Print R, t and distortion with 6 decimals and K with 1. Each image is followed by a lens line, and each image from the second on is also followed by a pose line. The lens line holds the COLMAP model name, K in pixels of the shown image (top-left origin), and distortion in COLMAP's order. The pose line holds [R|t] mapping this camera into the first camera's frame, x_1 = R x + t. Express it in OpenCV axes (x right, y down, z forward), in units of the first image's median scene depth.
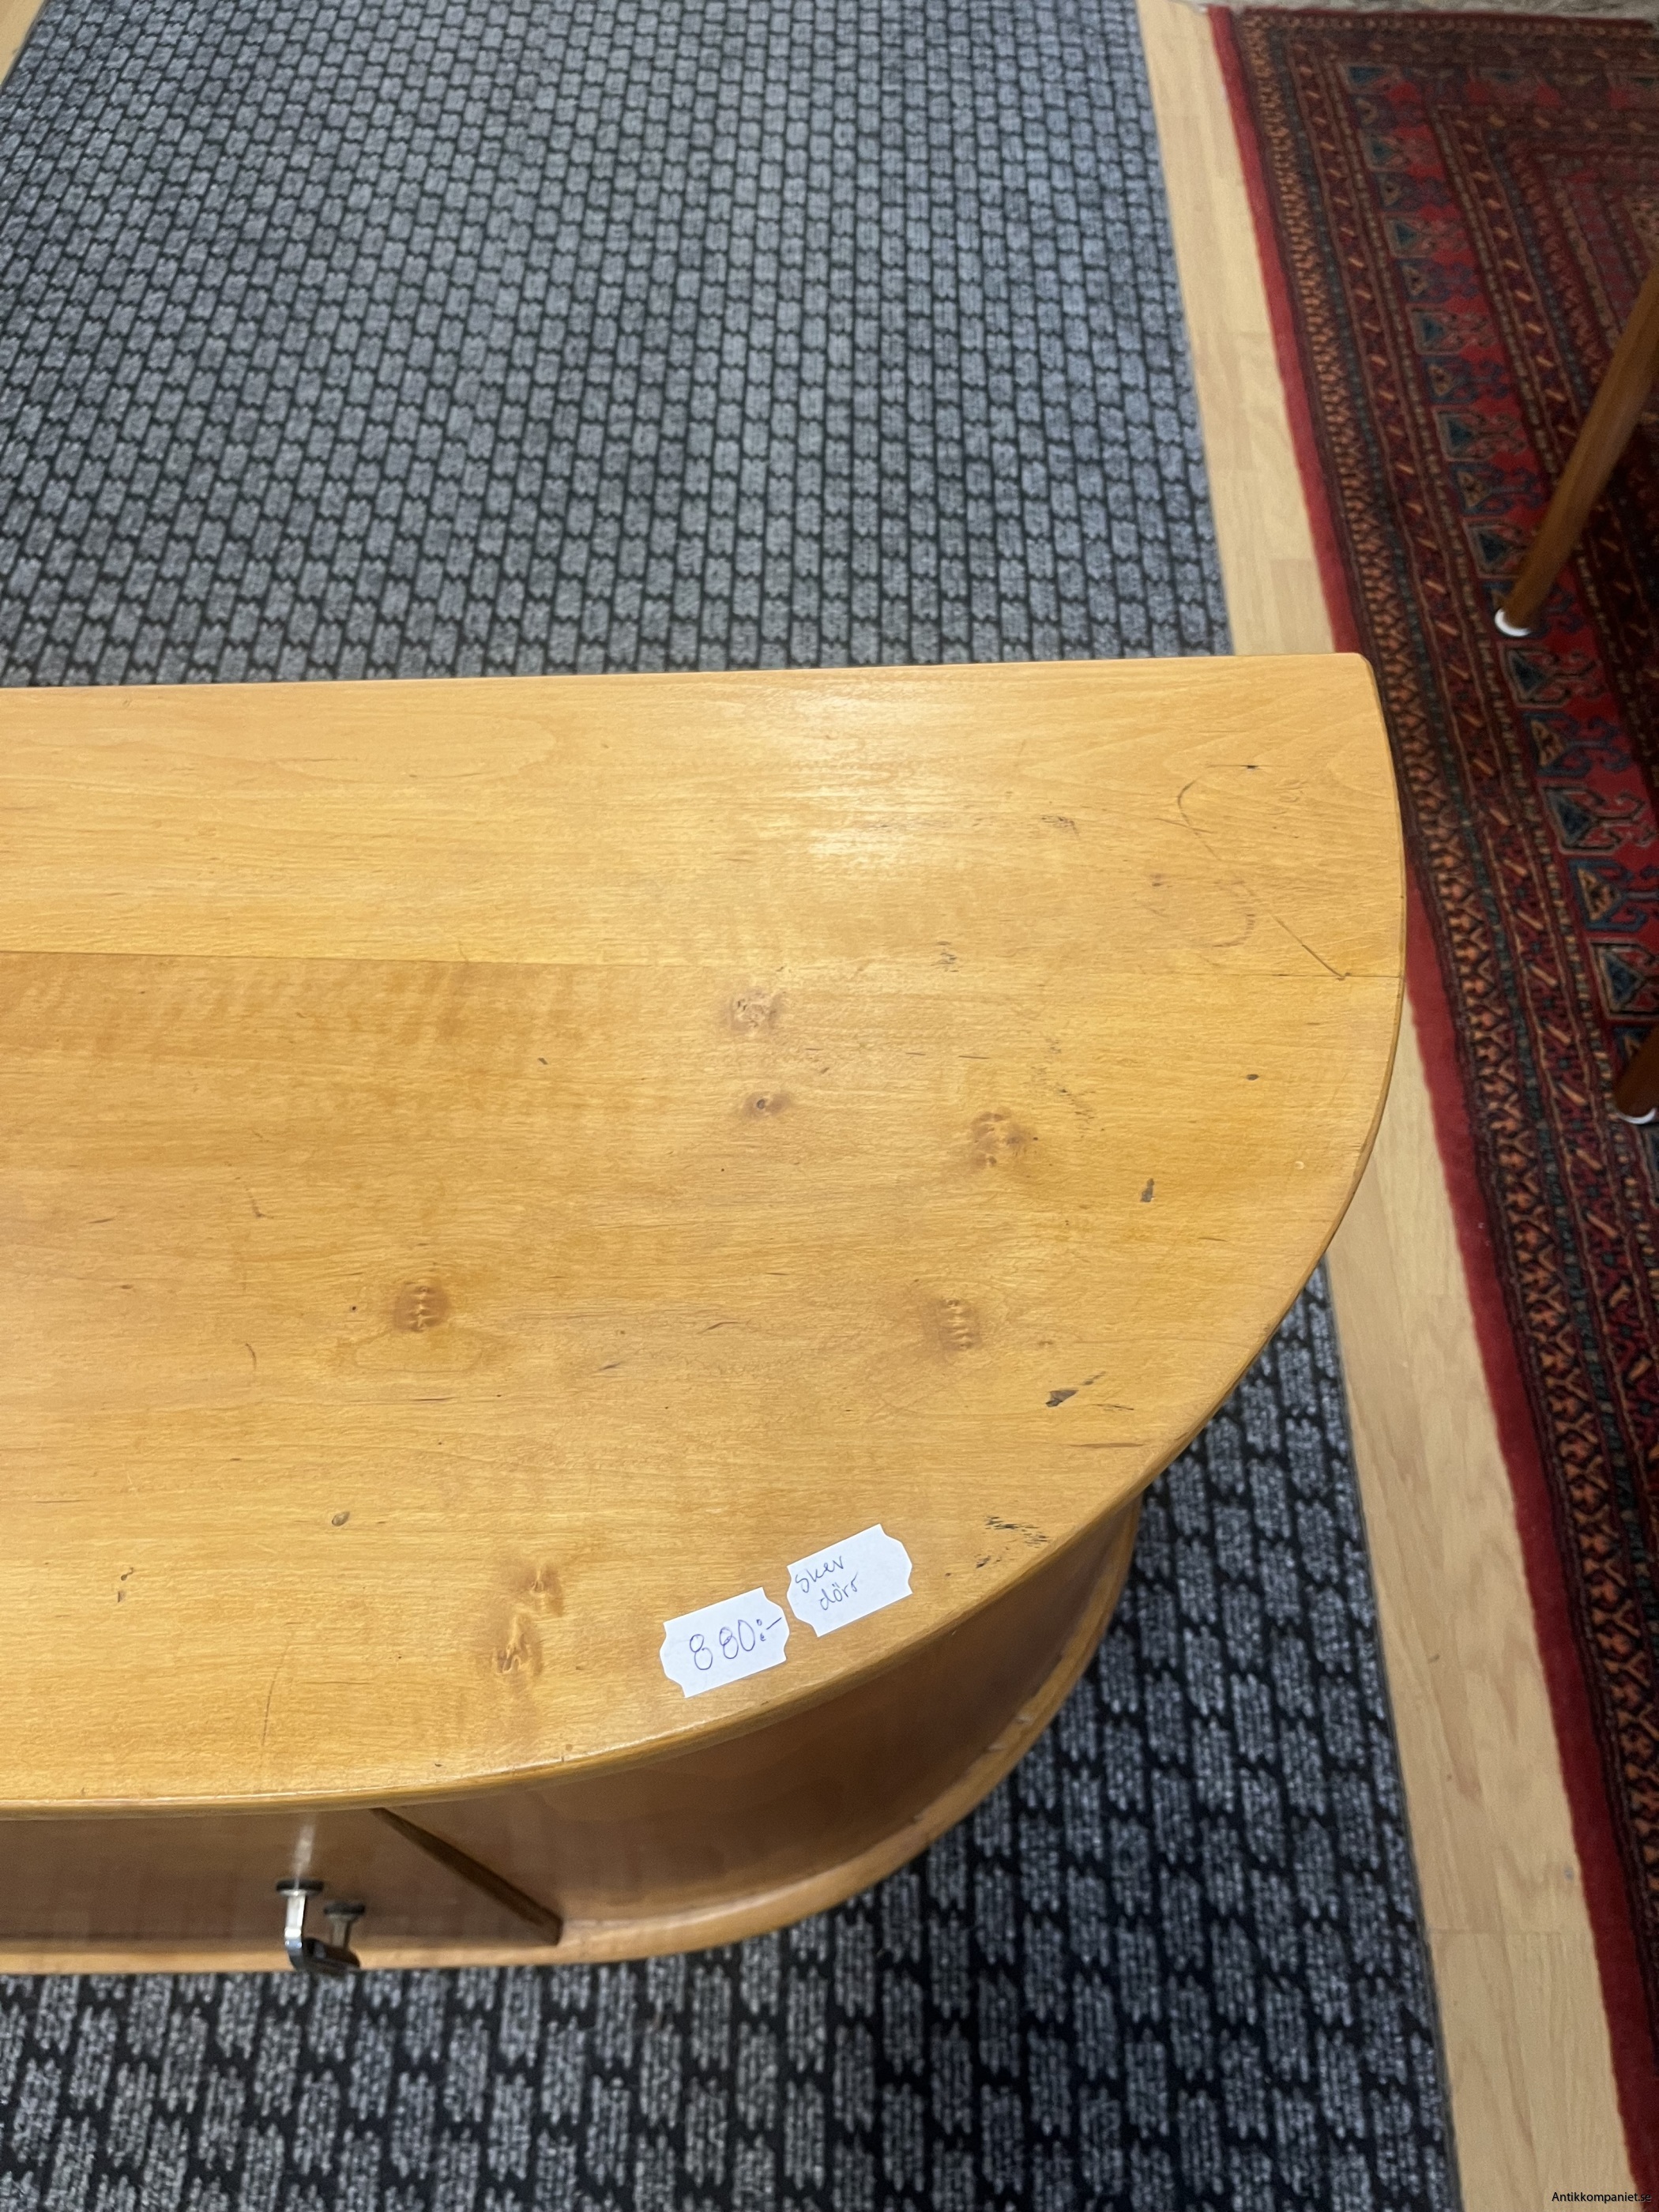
lens RADIAL K [[1686.4, 0, 797.1], [0, 1686.4, 1068.6], [0, 0, 1]] dist [0.065315, -0.111352]
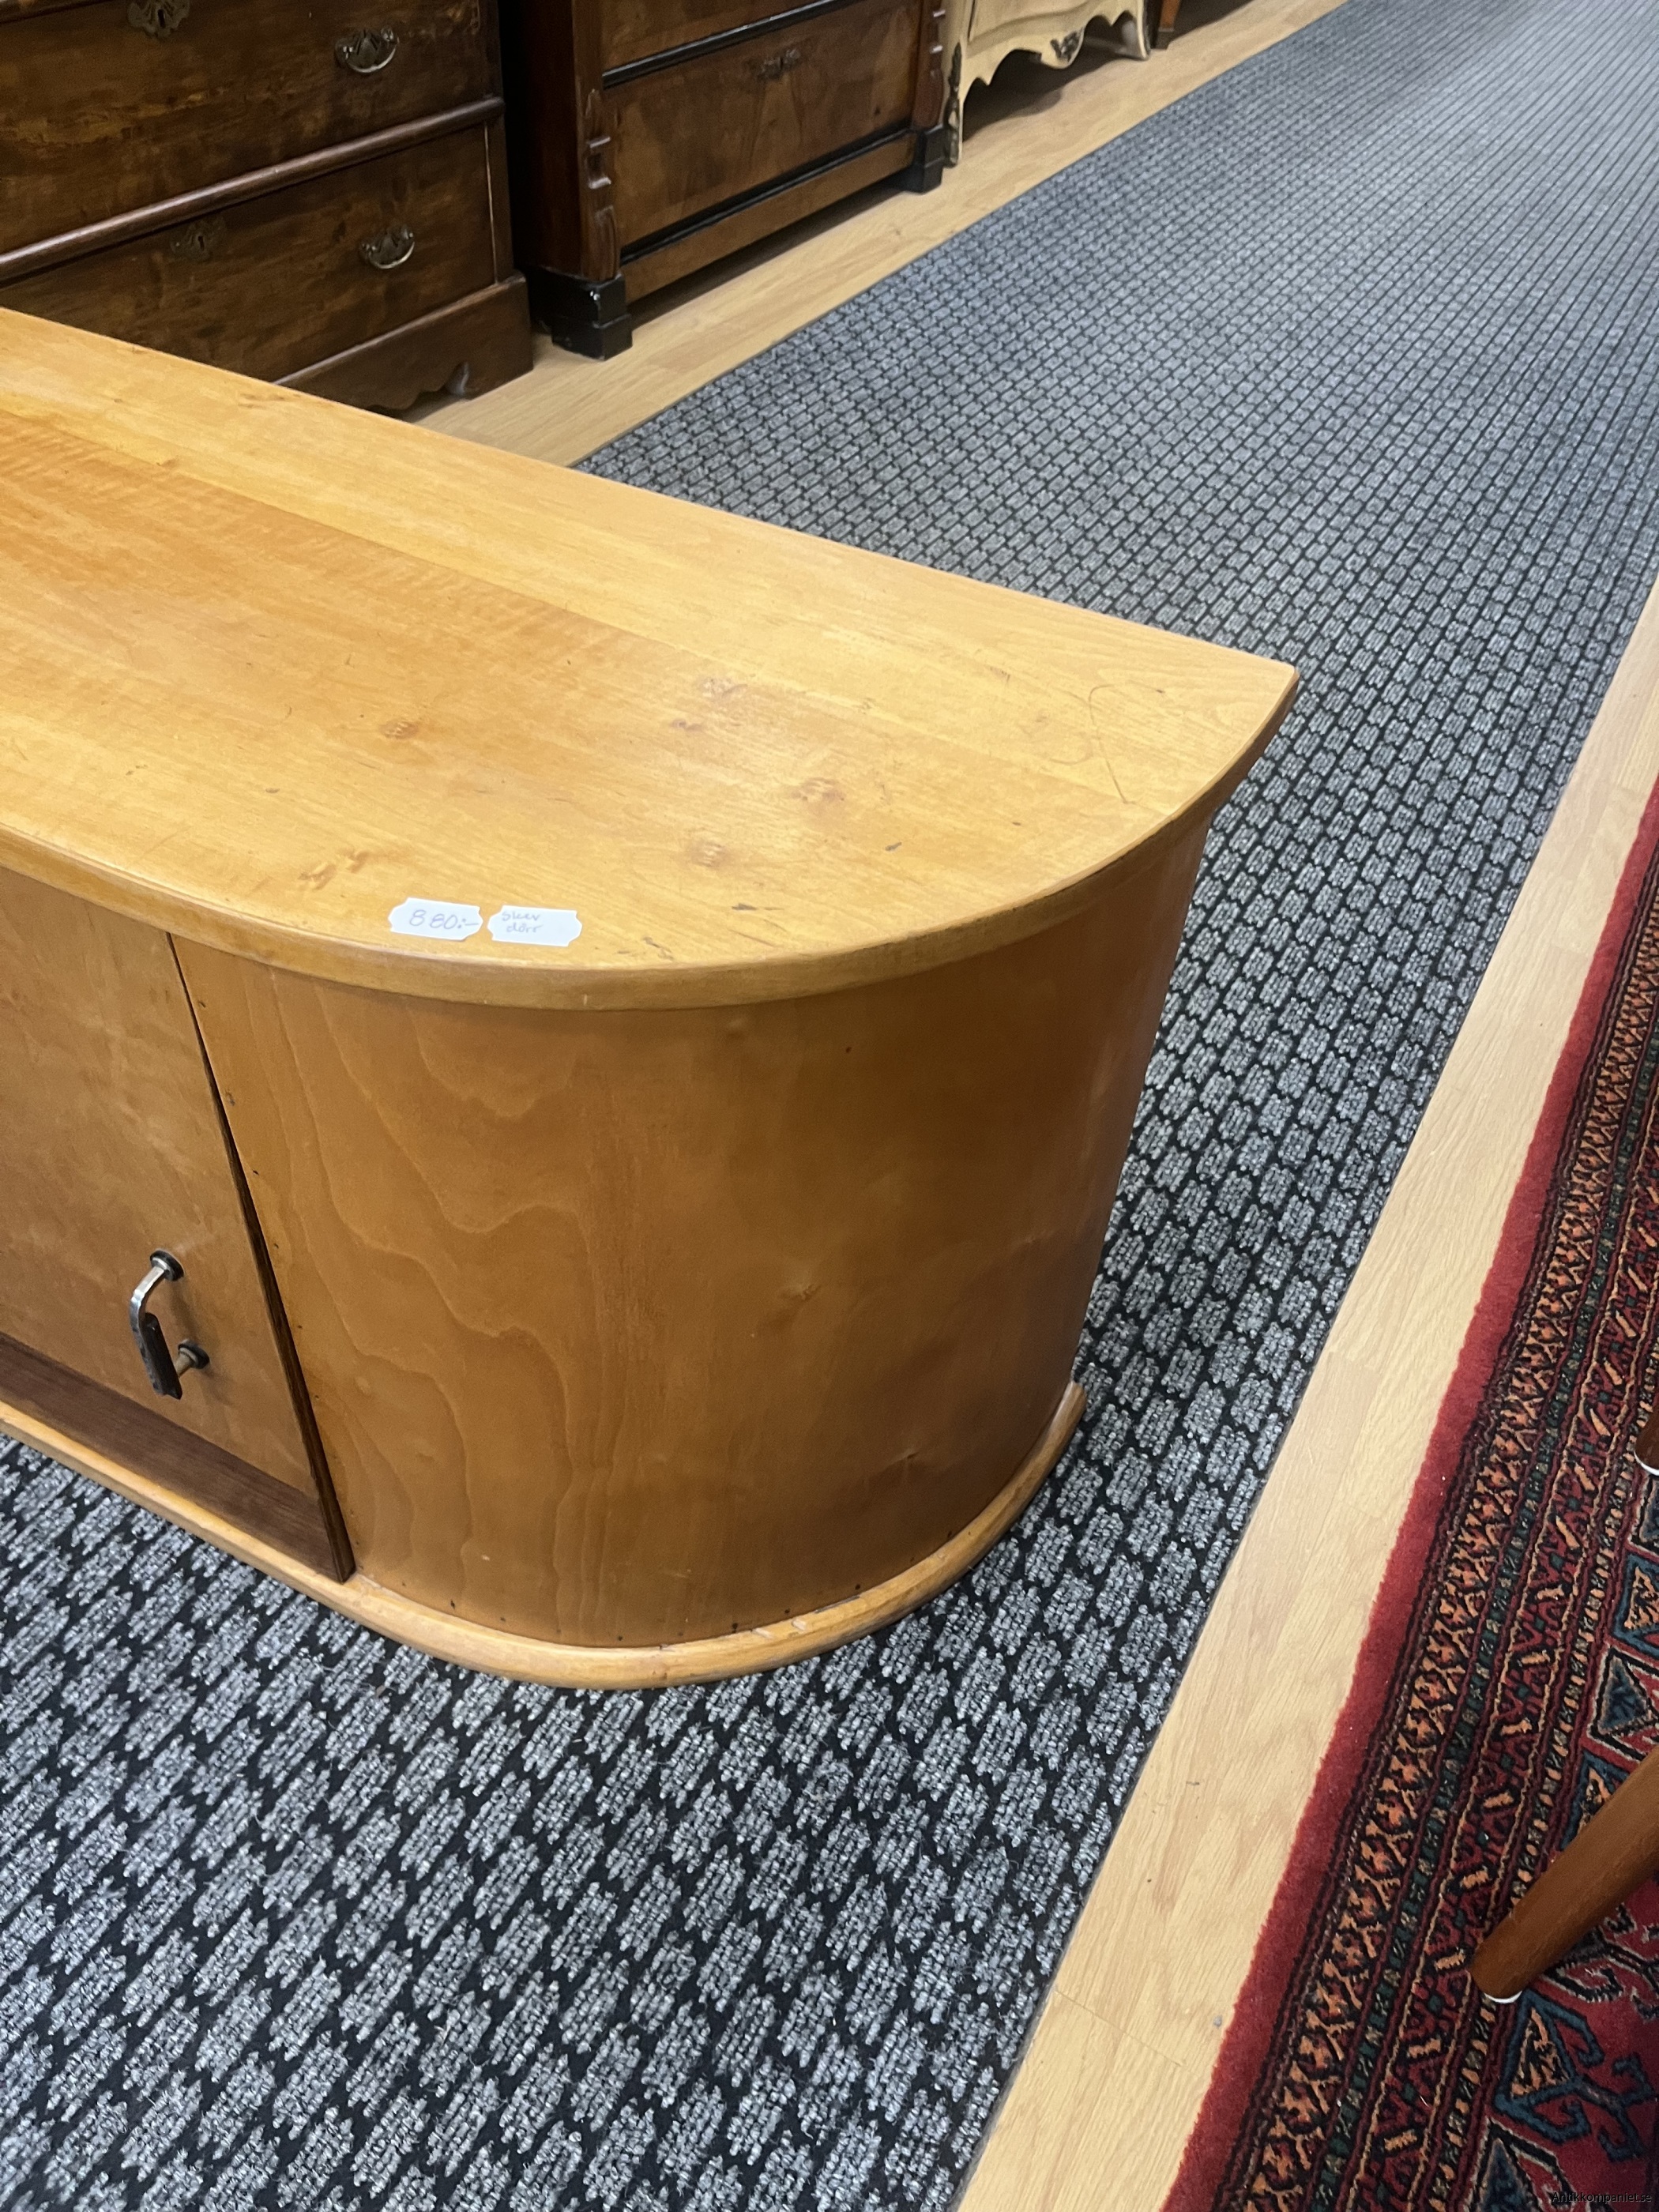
lens RADIAL K [[1686.4, 0, 821.8], [0, 1686.4, 1085.0], [0, 0, 1]] dist [0.065315, -0.111352]
pose [[0.880343, 0.367488, -0.299913, 0.326603], [-0.433784, 0.879531, -0.195595, 0.272342], [0.191904, 0.302288, 0.933700, -0.097346]]
